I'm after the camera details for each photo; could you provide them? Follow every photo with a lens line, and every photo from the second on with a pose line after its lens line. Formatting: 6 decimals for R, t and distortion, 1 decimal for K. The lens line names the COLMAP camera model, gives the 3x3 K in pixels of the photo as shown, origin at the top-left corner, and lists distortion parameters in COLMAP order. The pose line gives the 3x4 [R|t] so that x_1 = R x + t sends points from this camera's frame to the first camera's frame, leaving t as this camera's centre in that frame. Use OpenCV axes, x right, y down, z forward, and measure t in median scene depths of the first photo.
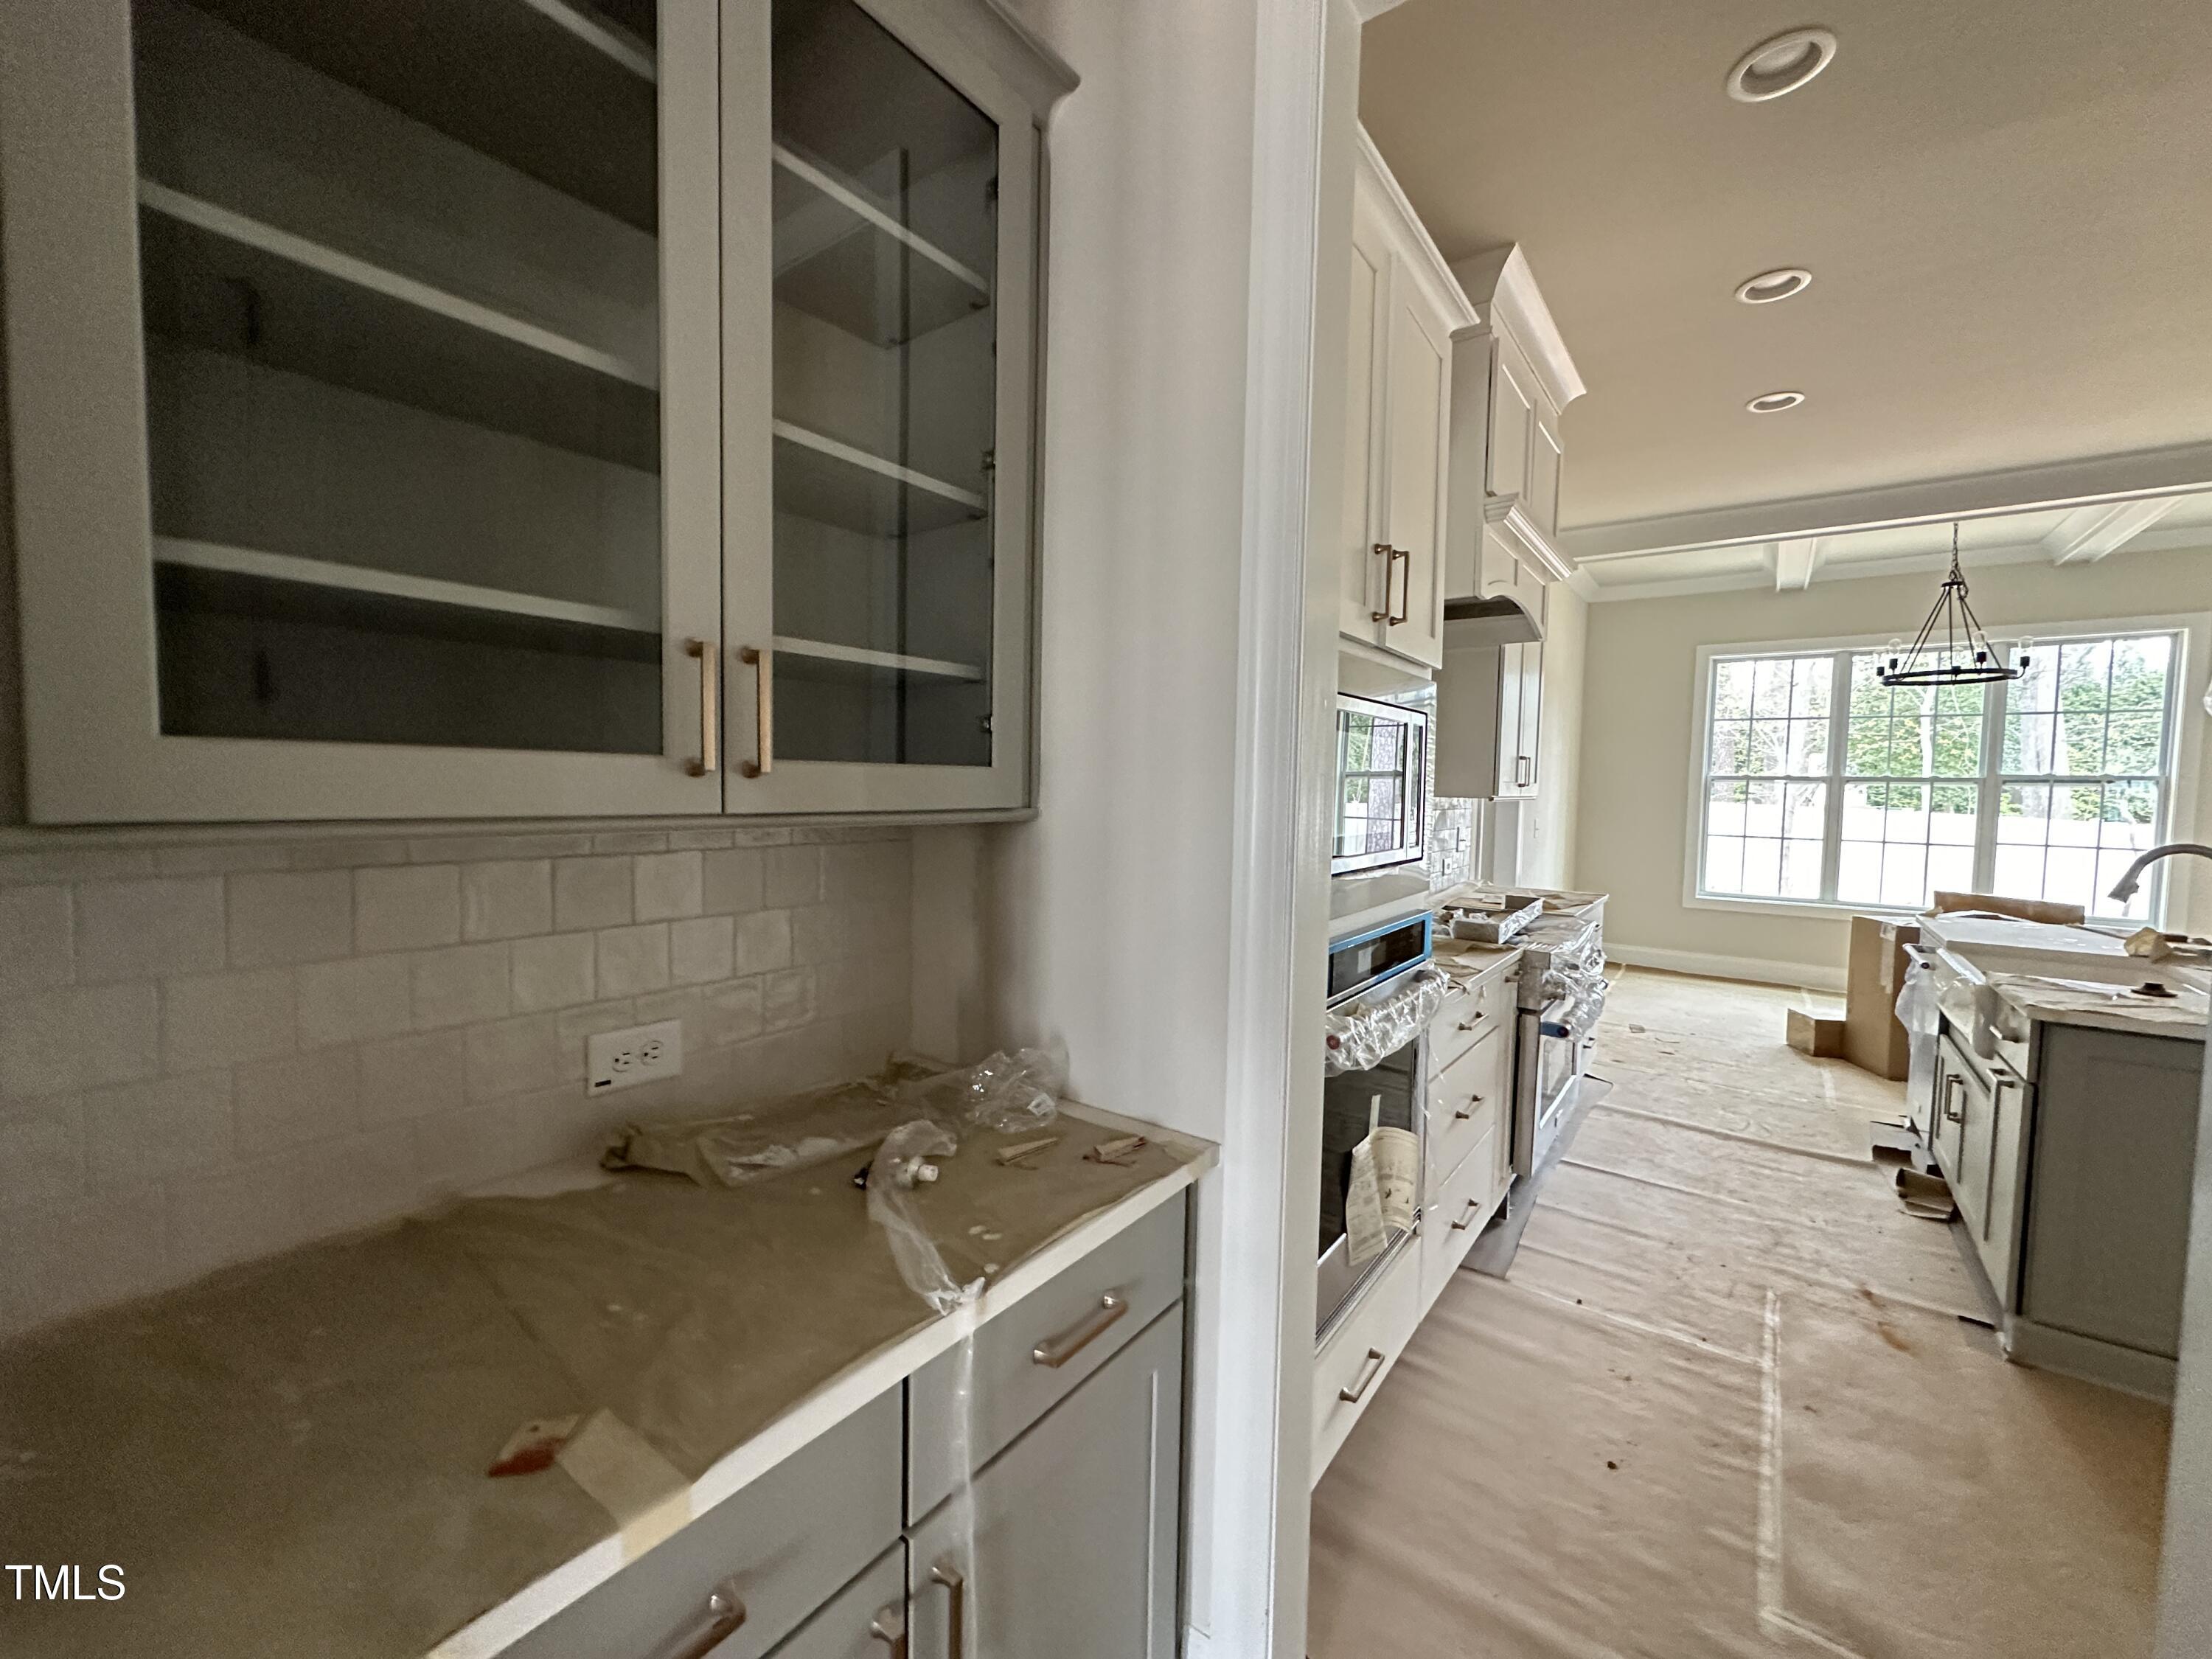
lens RADIAL K [[881.3, 0, 1094.7], [0, 881.3, 829.4], [0, 0, 1]] dist [-0.002876, 0.000869]
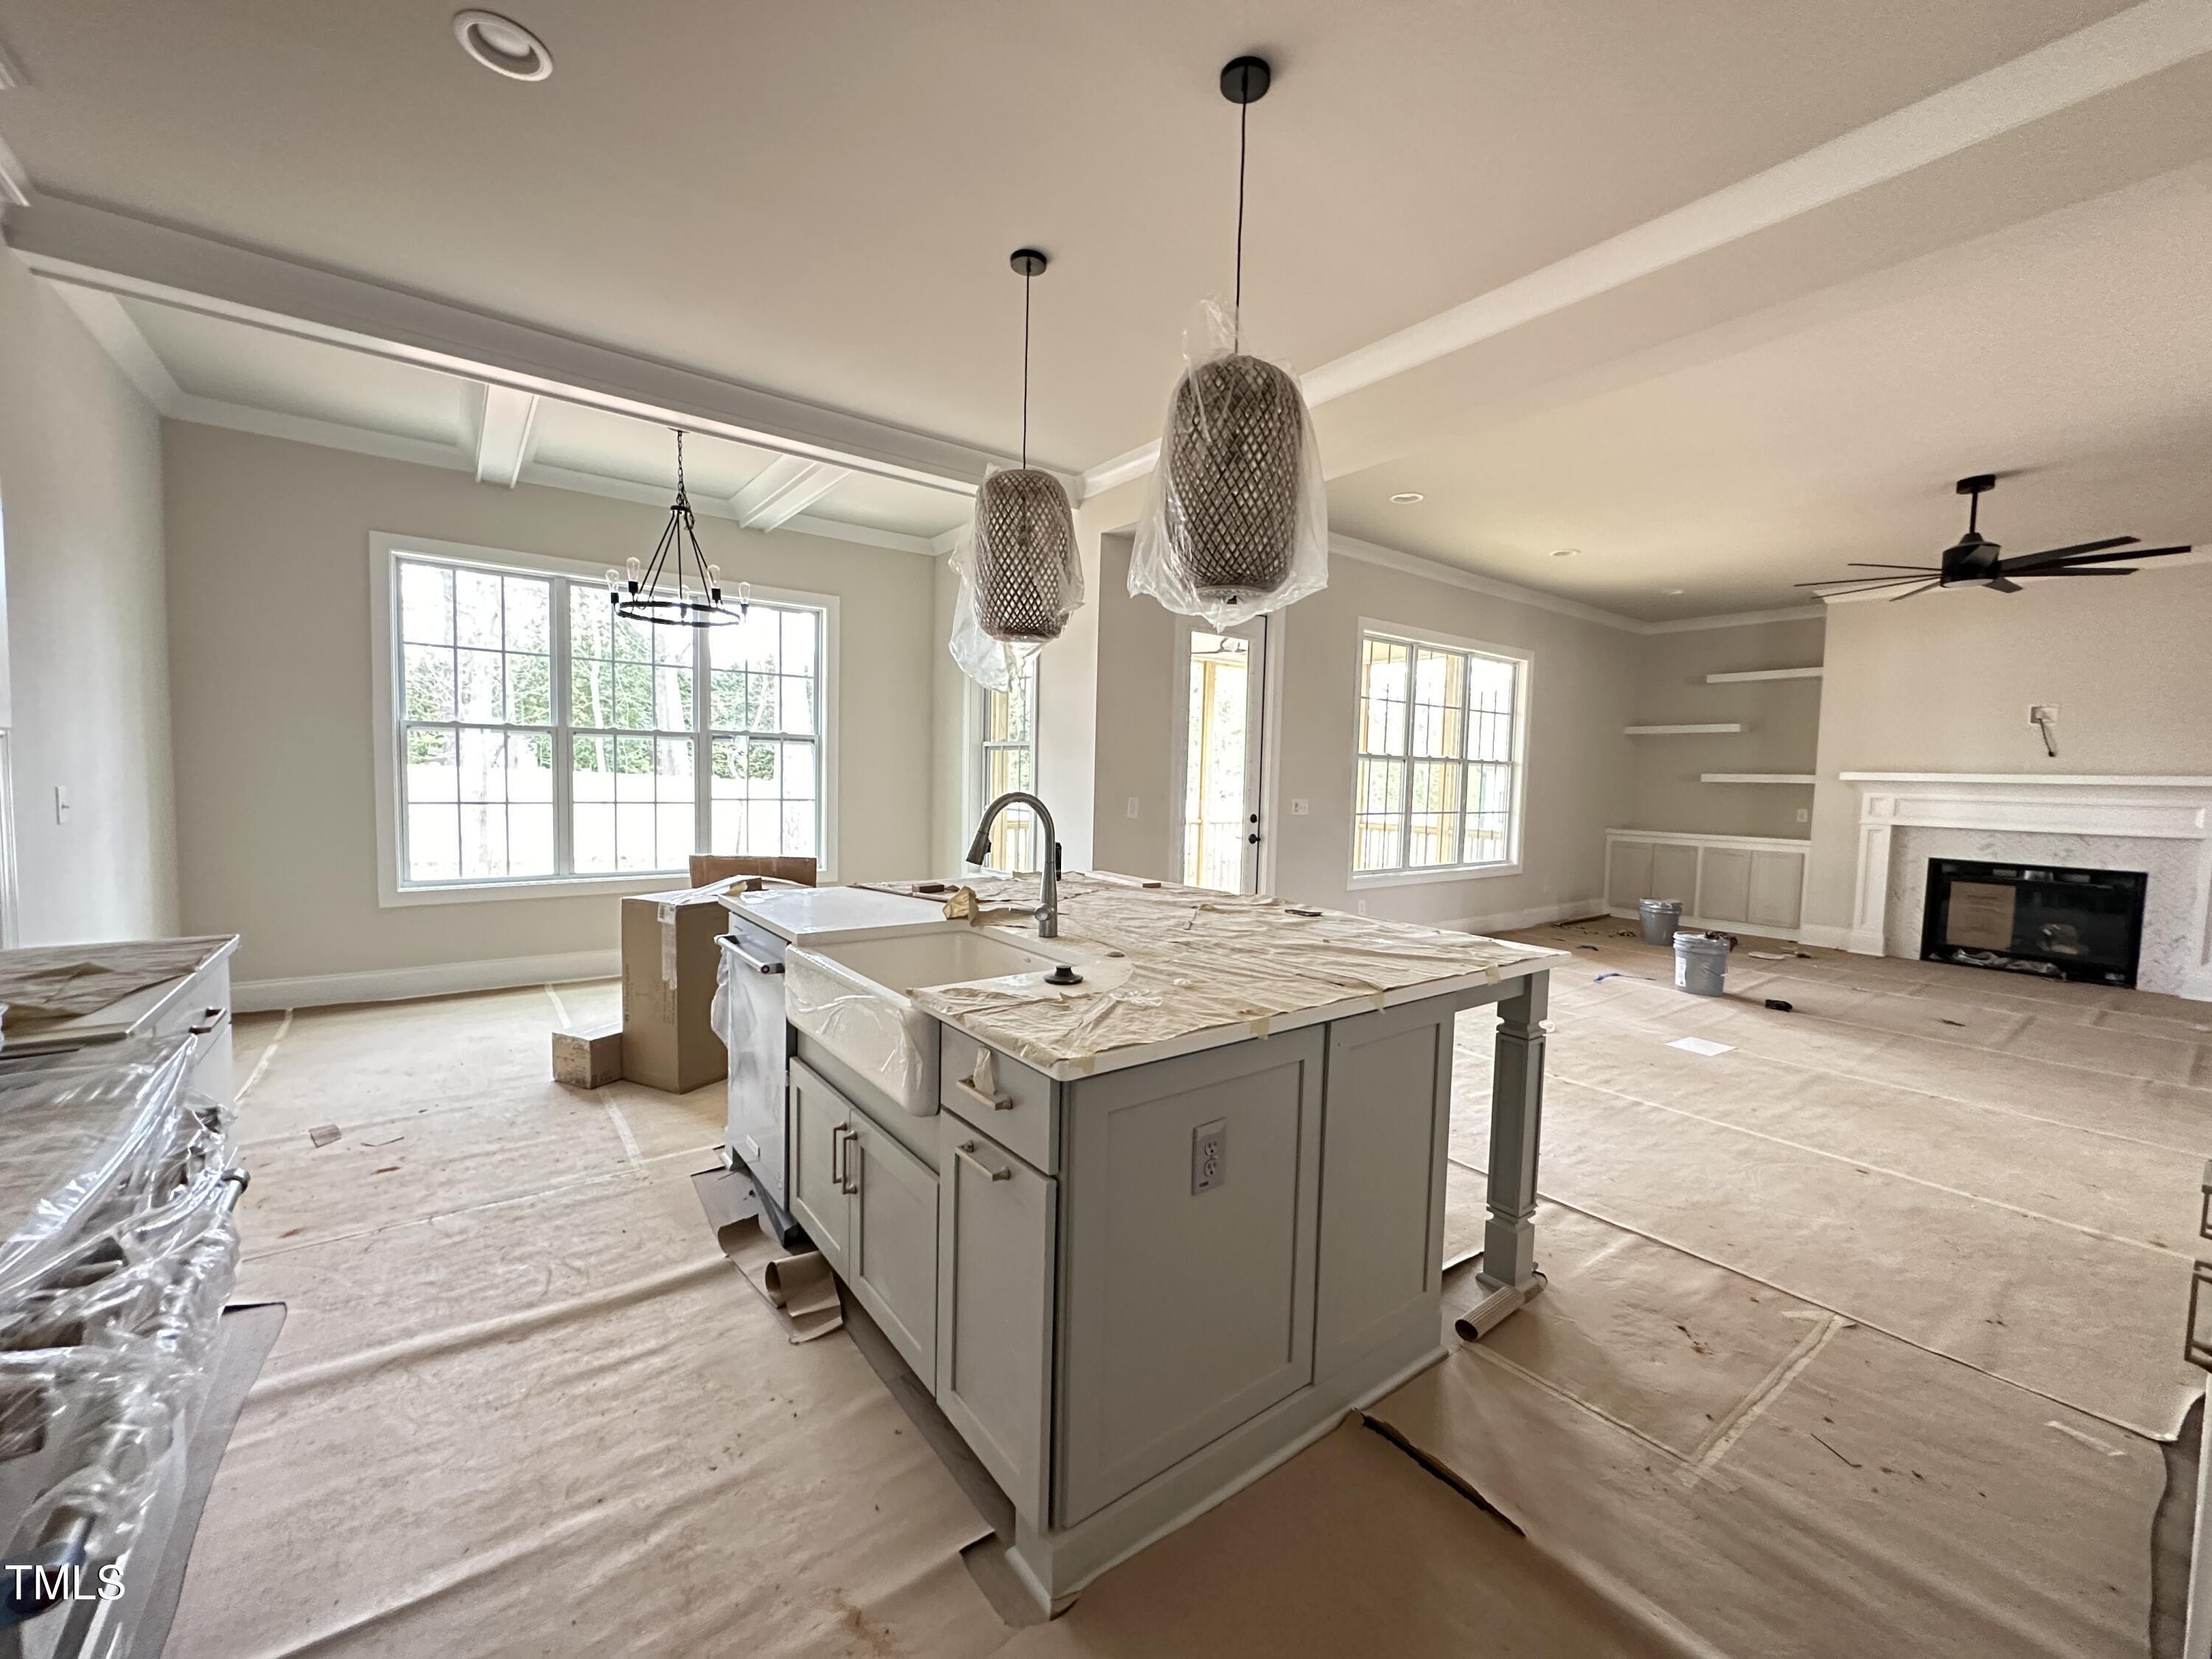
lens RADIAL K [[881.3, 0, 1107.4], [0, 881.3, 826.5], [0, 0, 1]] dist [-0.002876, 0.000869]
pose [[0.267299, -0.068492, 0.961176, 0.227855], [0.032740, 0.997540, 0.061978, 0.000007], [-0.963057, 0.014902, 0.268884, 0.372459]]
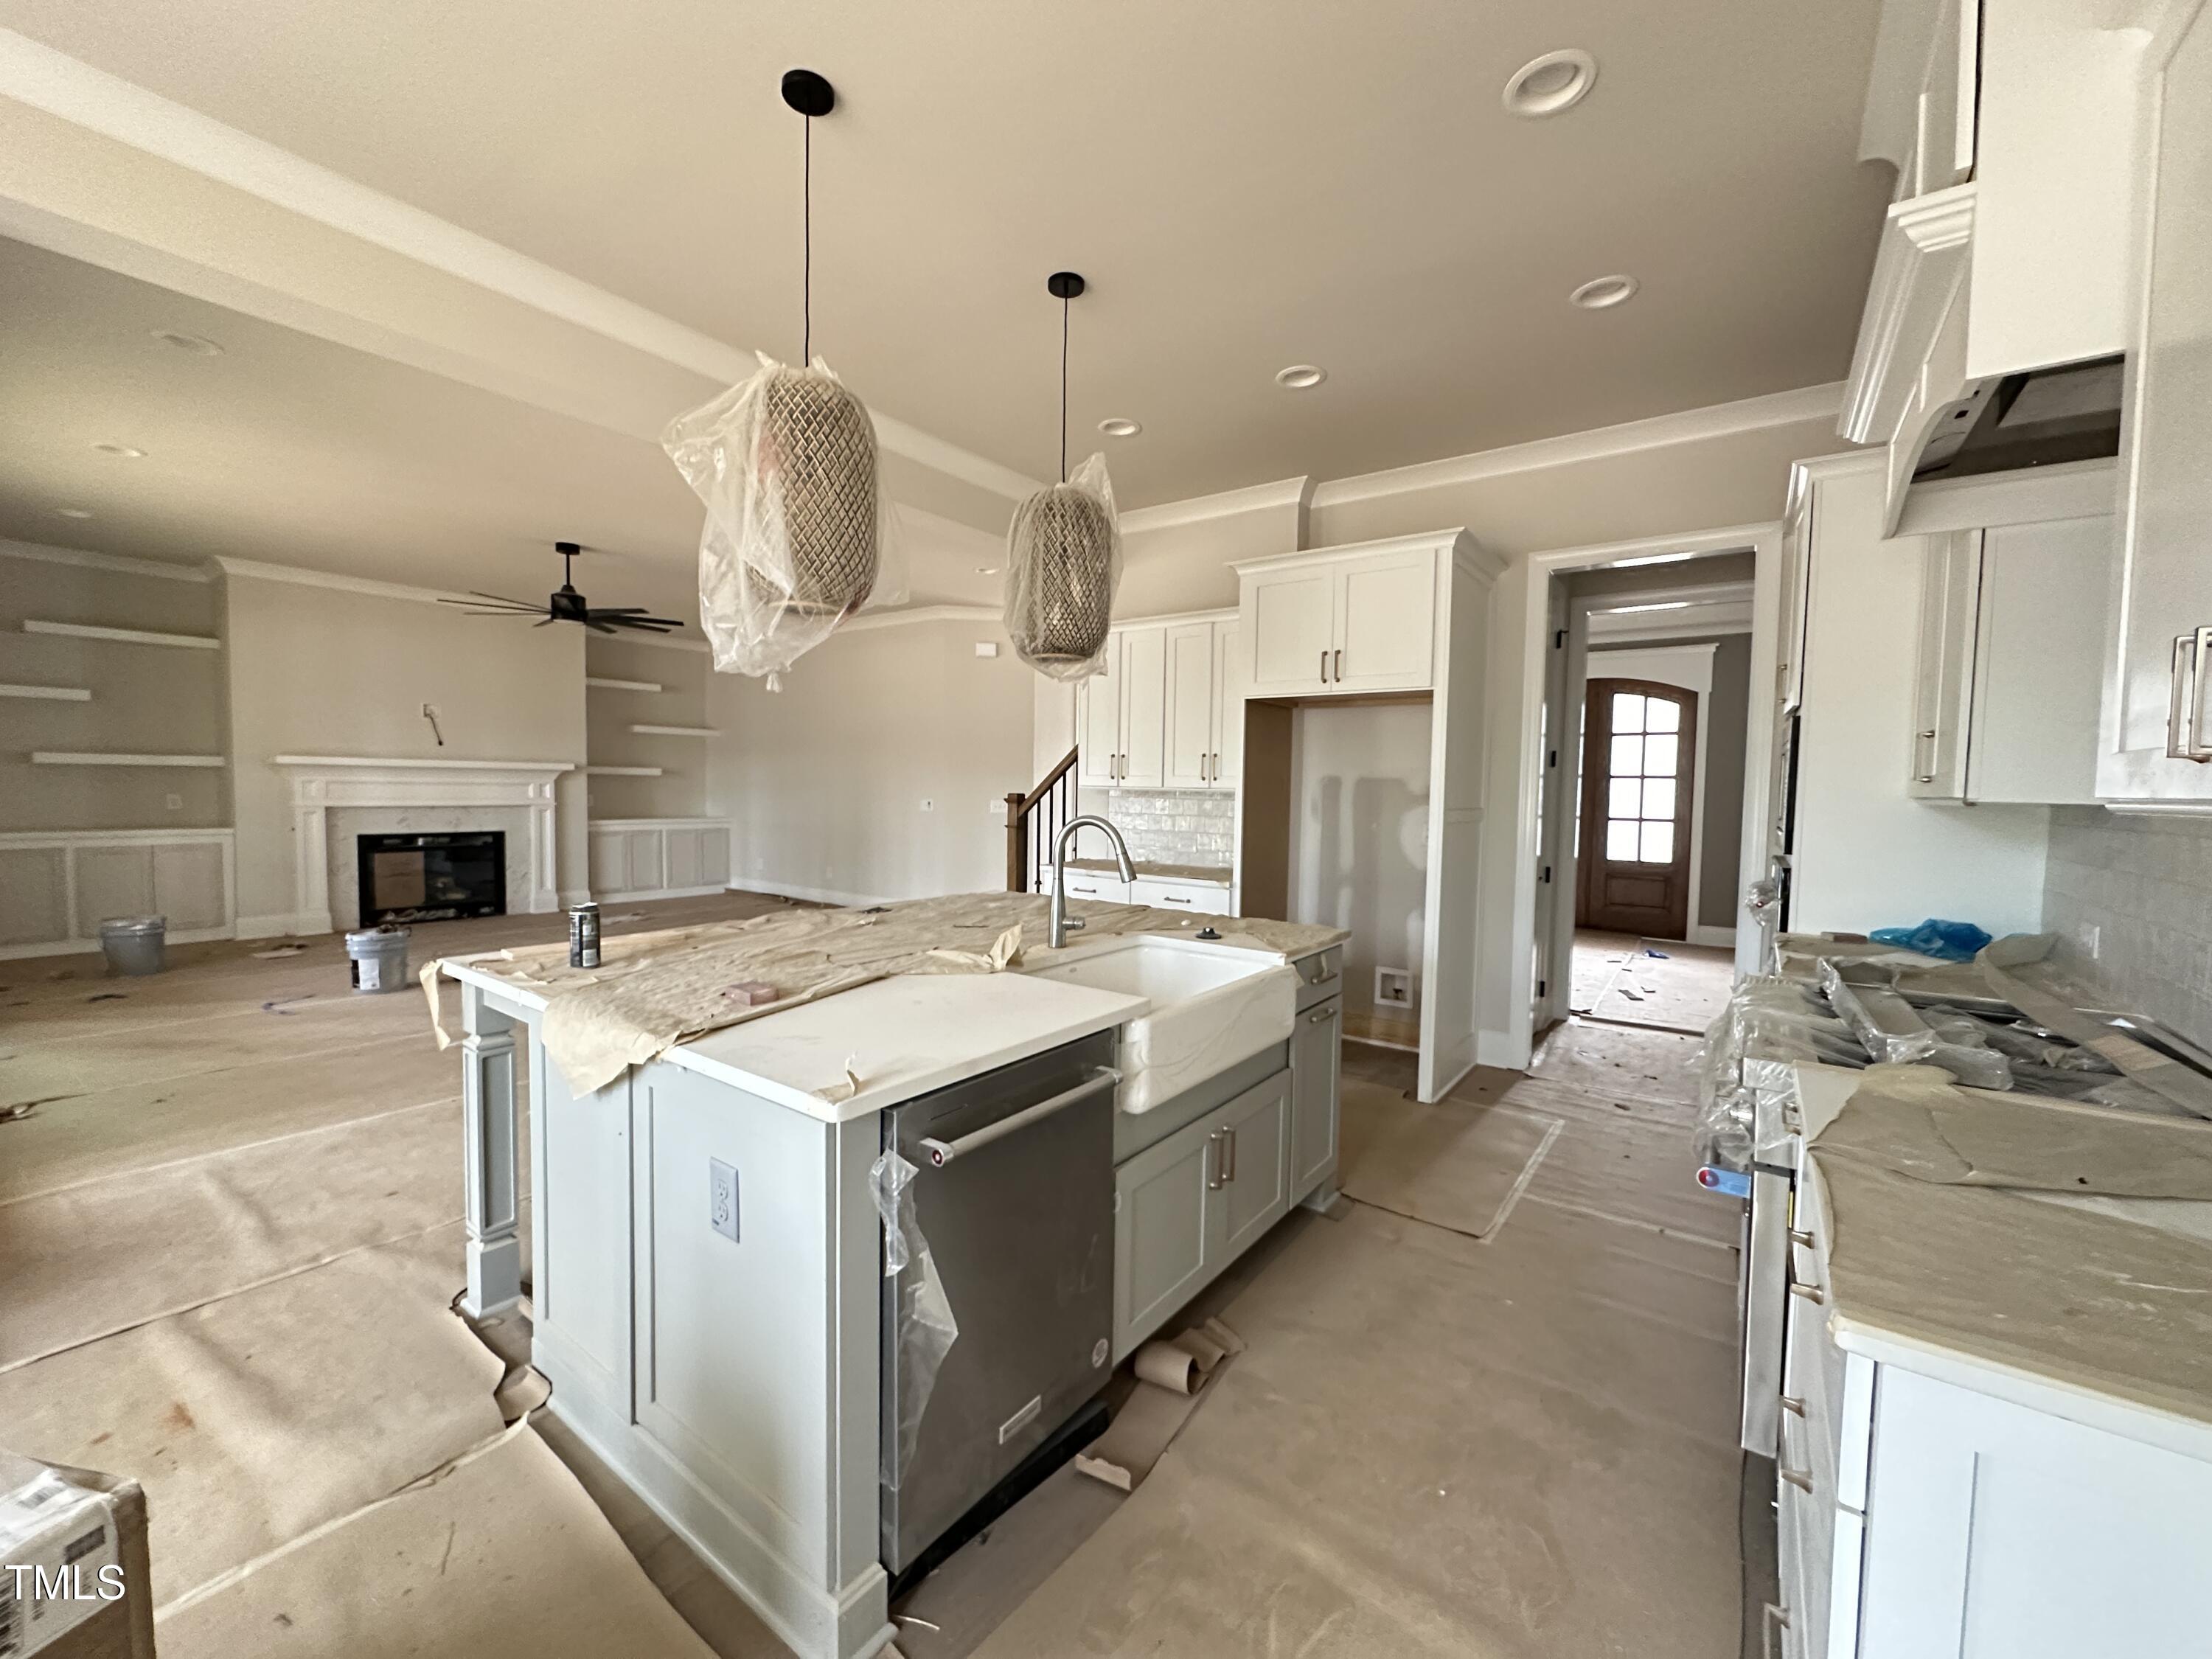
lens RADIAL K [[881.3, 0, 1101.3], [0, 881.3, 824.9], [0, 0, 1]] dist [-0.002876, 0.000869]
pose [[-0.999360, -0.034214, -0.010412, 0.700348], [-0.035078, 0.994467, 0.099018, -0.039434], [0.006967, 0.099320, -0.995031, 1.111795]]
